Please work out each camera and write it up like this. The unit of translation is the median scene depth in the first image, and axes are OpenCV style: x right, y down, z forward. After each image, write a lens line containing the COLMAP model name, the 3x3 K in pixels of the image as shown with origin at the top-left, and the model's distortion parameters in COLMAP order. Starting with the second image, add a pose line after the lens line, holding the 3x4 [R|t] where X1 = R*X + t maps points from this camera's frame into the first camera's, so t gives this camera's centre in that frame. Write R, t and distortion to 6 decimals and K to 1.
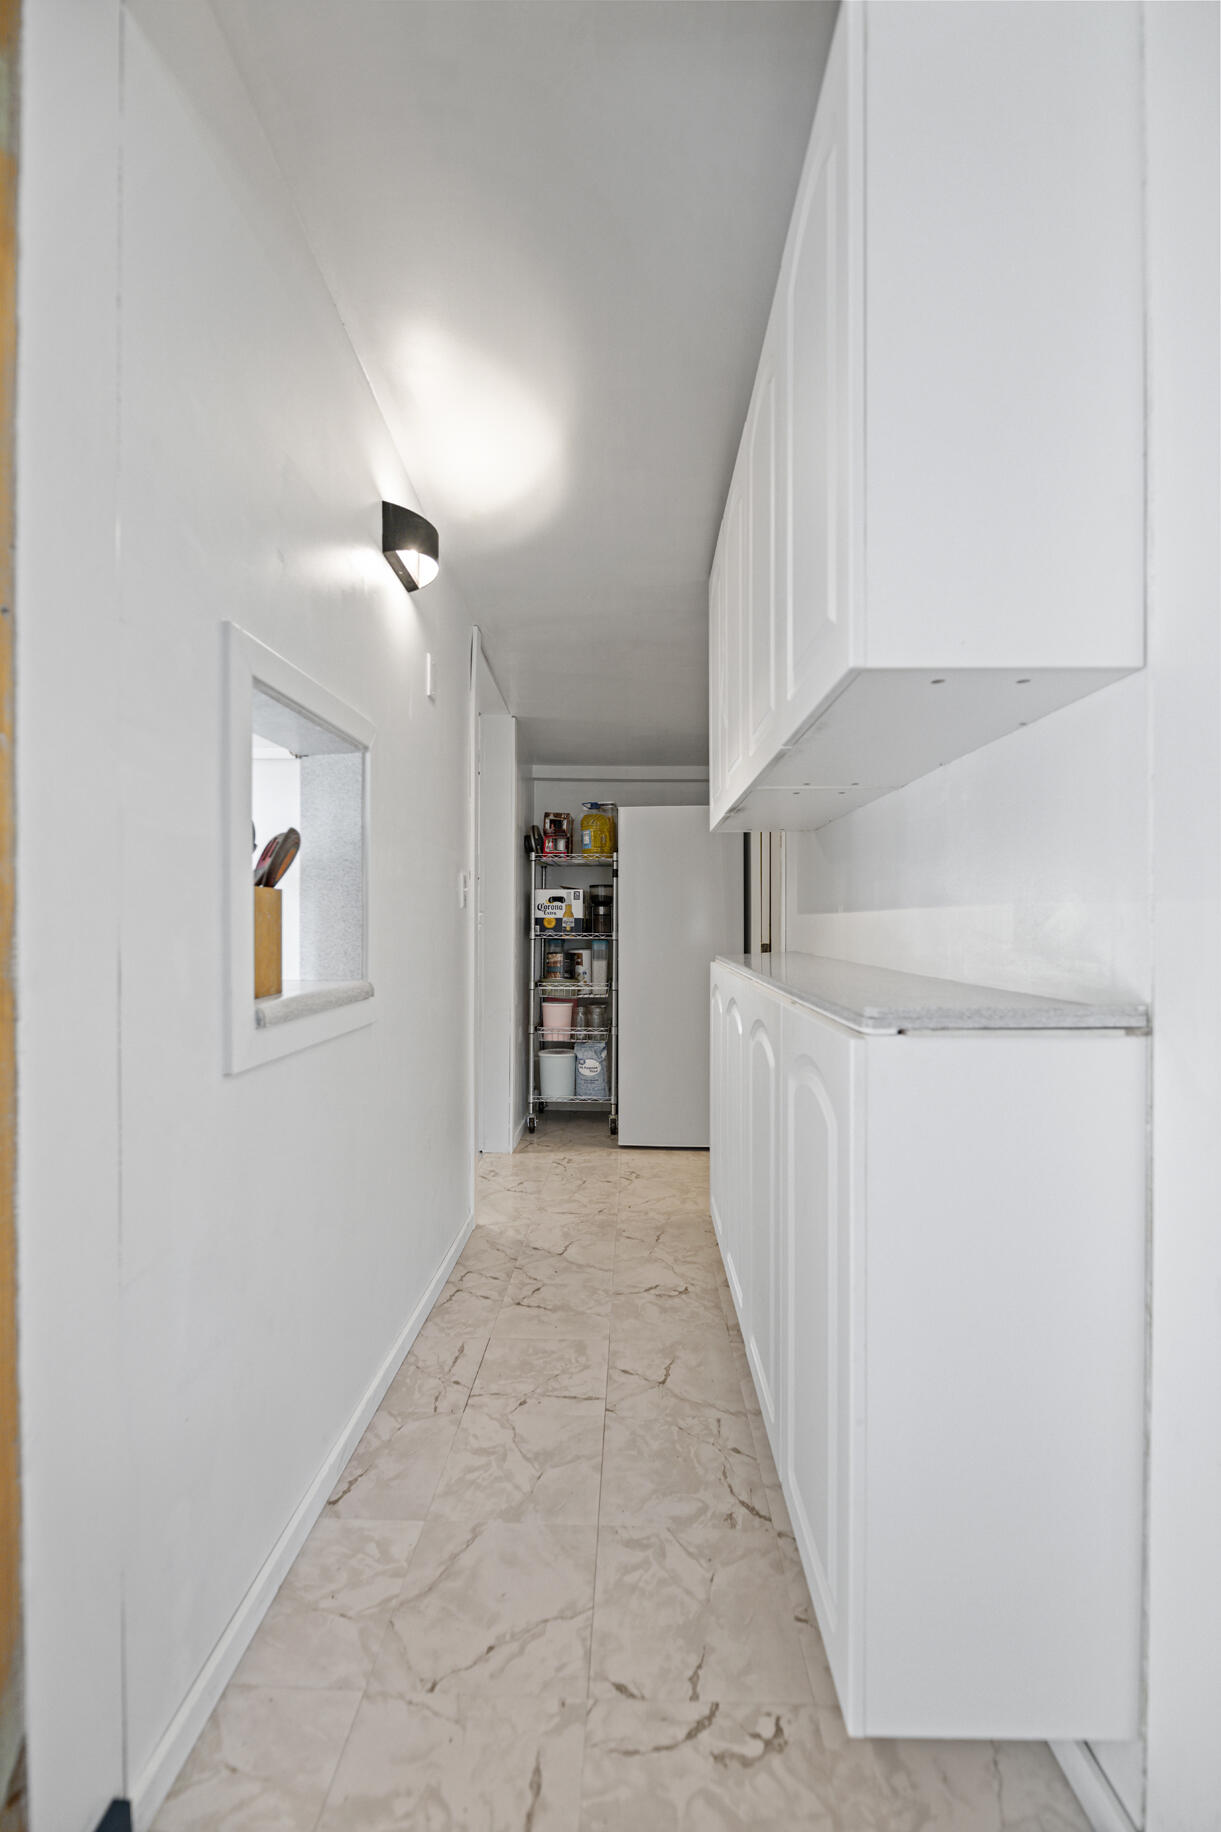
lens RADIAL K [[785.3, 0, 612.0], [0, 785.3, 919.5], [0, 0, 1]] dist [0.000069, 0.000025]
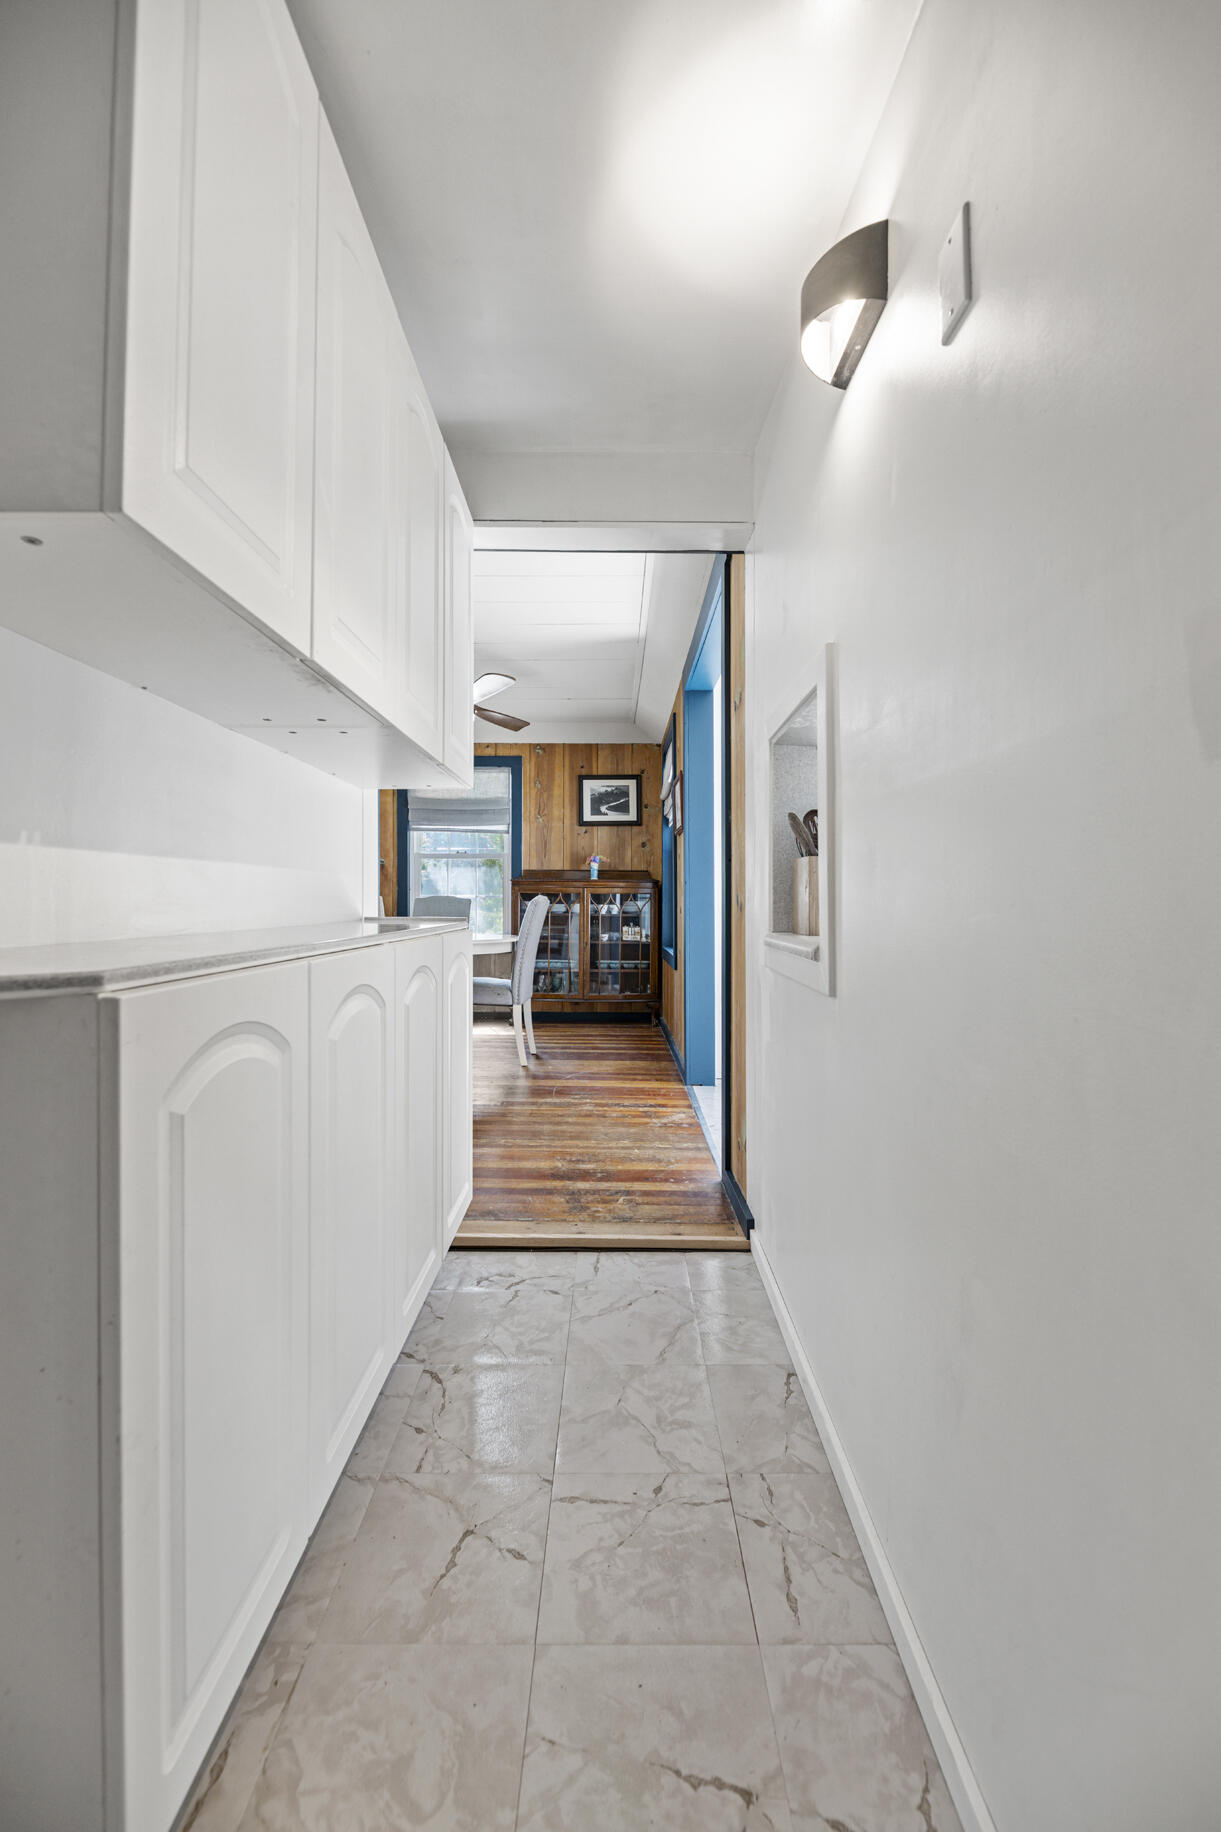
lens RADIAL K [[746.0, 0, 610.5], [0, 746.0, 906.3], [0, 0, 1]] dist [0.000066, -0.000016]
pose [[-0.999740, 0.002810, -0.022619, -0.057063], [0.002702, 0.999985, 0.004831, 0.033358], [0.022632, 0.004768, -0.999732, 1.928843]]
